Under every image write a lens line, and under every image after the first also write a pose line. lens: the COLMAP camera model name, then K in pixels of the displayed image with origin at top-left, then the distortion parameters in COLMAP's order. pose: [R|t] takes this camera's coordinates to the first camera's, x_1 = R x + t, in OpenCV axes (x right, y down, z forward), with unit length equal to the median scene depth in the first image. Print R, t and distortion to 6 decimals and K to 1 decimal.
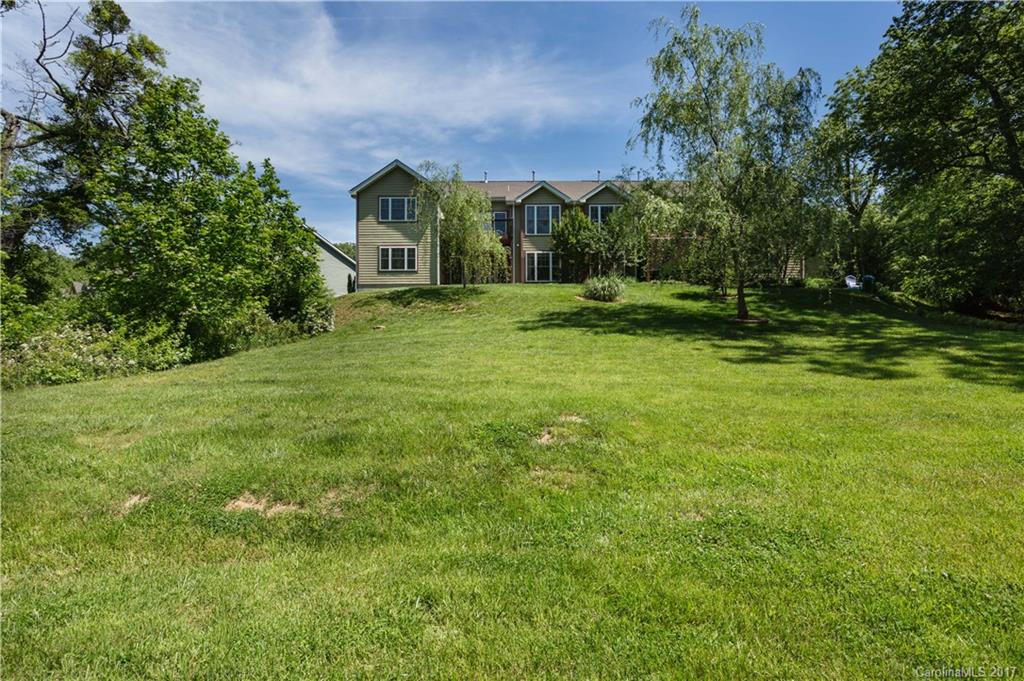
lens RADIAL K [[485.9, 0, 517.7], [0, 485.9, 337.7], [0, 0, 1]] dist [-0.000431, 0.000071]
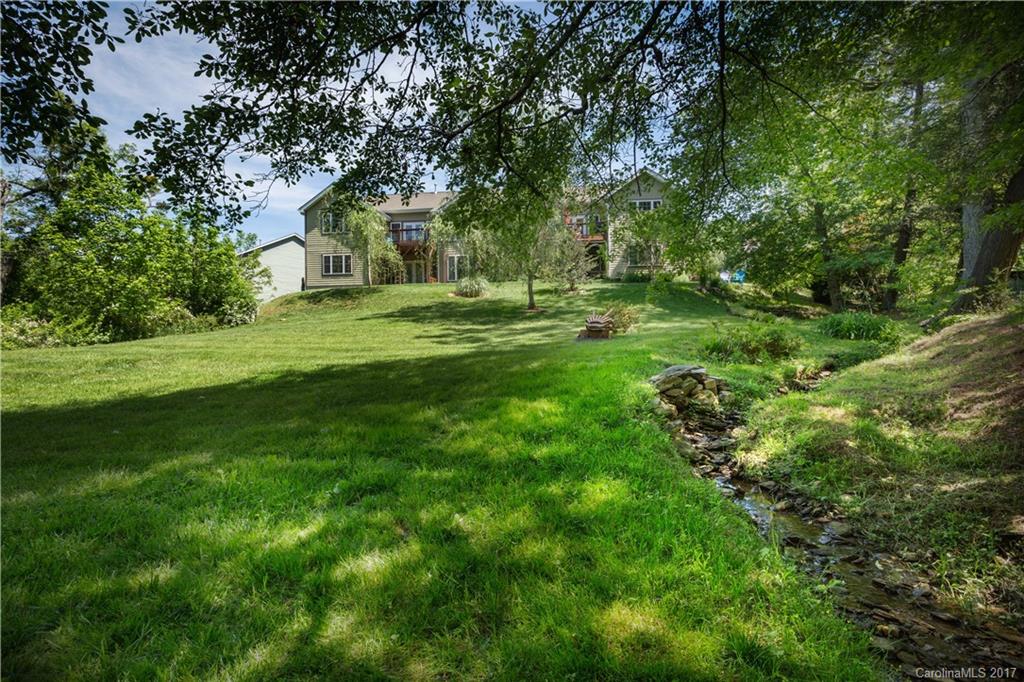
lens RADIAL K [[485.9, 0, 505.5], [0, 485.9, 340.2], [0, 0, 1]] dist [-0.000431, 0.000071]
pose [[0.992350, -0.004516, -0.123374, 0.407863], [0.005984, 0.999916, 0.011537, 0.018518], [0.123312, -0.012187, 0.992293, -0.189230]]
